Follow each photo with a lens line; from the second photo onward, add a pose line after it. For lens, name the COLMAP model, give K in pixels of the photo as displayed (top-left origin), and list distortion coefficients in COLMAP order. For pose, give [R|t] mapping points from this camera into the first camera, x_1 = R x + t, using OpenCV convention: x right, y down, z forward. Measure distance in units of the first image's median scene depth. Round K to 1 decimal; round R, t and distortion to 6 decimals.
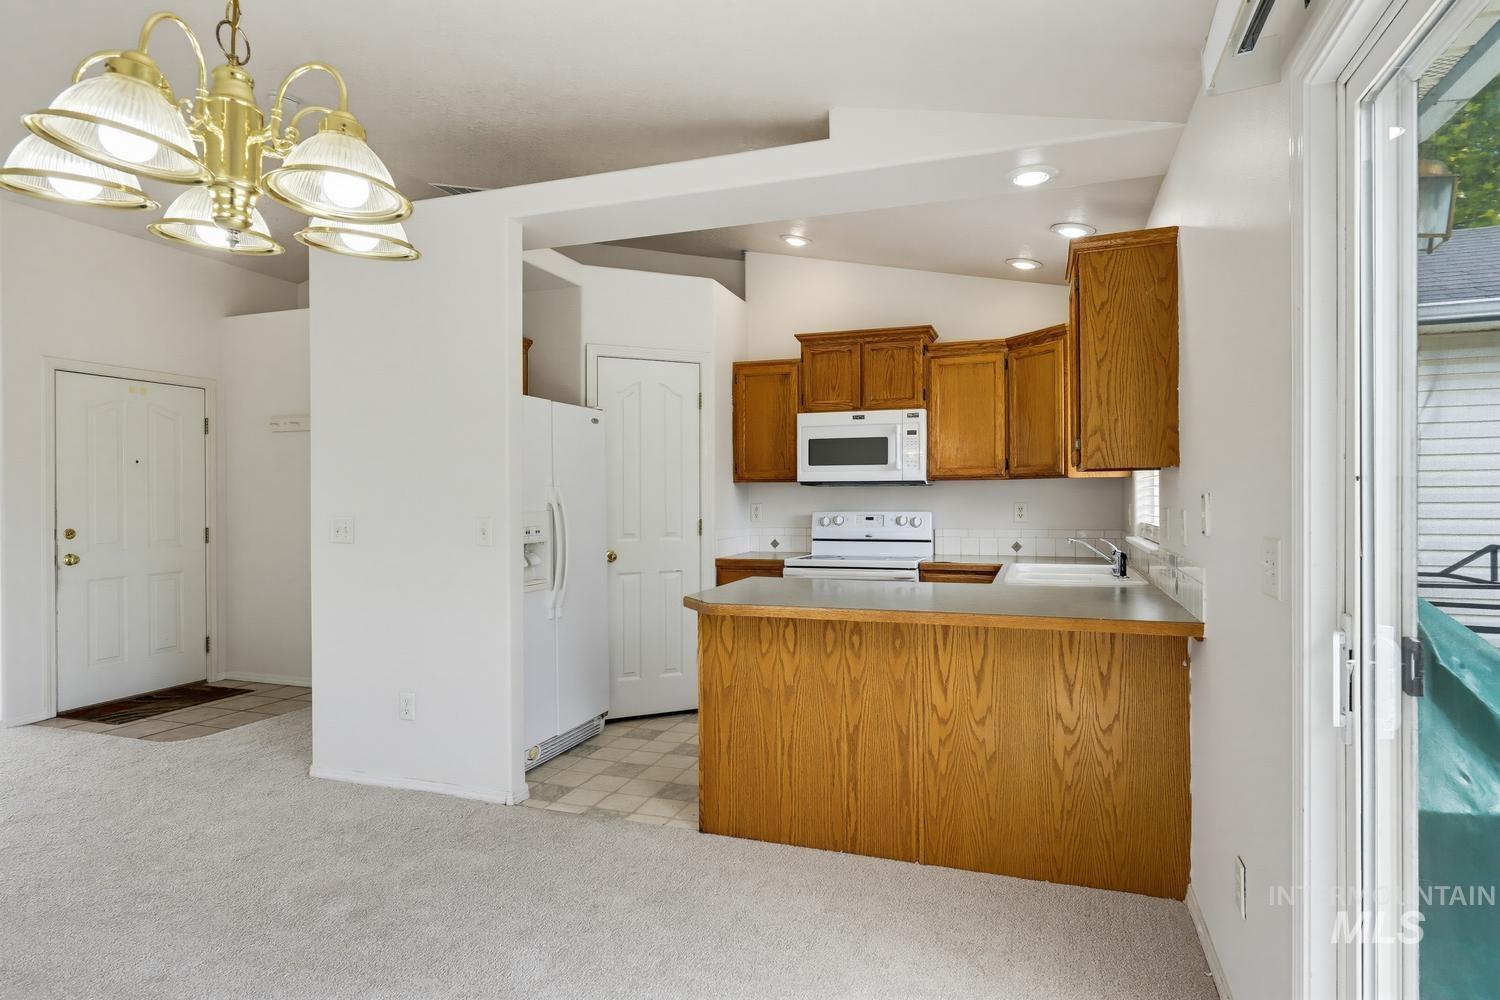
lens RADIAL K [[837.1, 0, 744.8], [0, 837.1, 497.6], [0, 0, 1]] dist [0.002113, -0.000402]
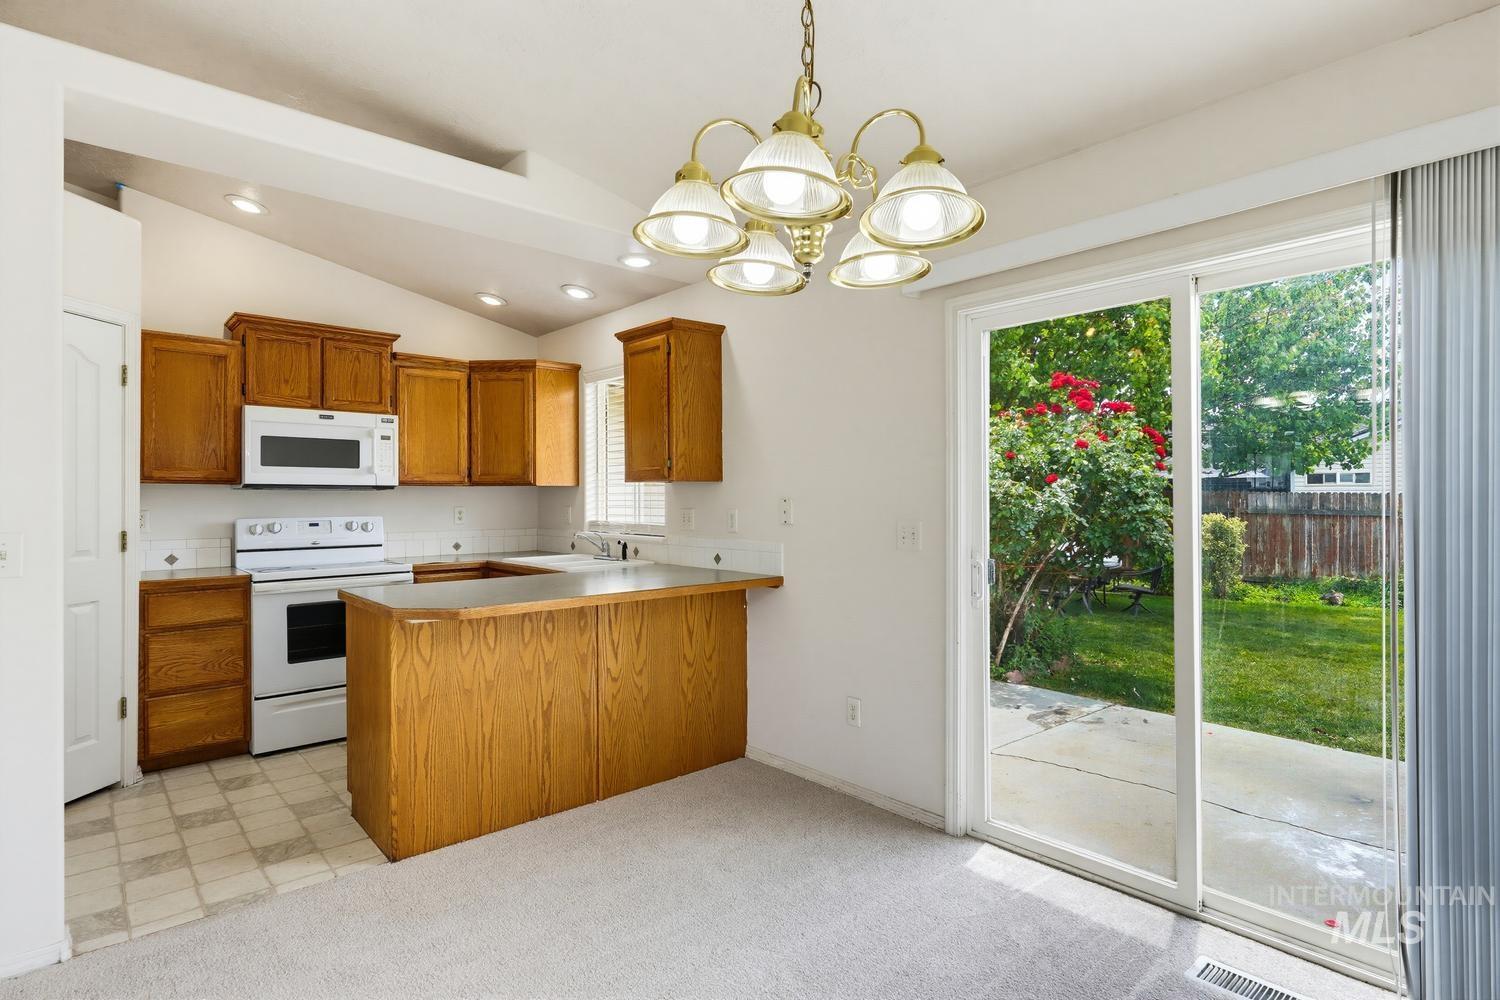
lens RADIAL K [[775.4, 0, 759.5], [0, 775.4, 498.8], [0, 0, 1]] dist [0.001388, -0.000859]
pose [[0.475157, 0.001529, 0.879900, -0.426027], [0.001960, 0.999994, -0.002796, -0.000264], [-0.879899, 0.003053, 0.475151, 0.160000]]
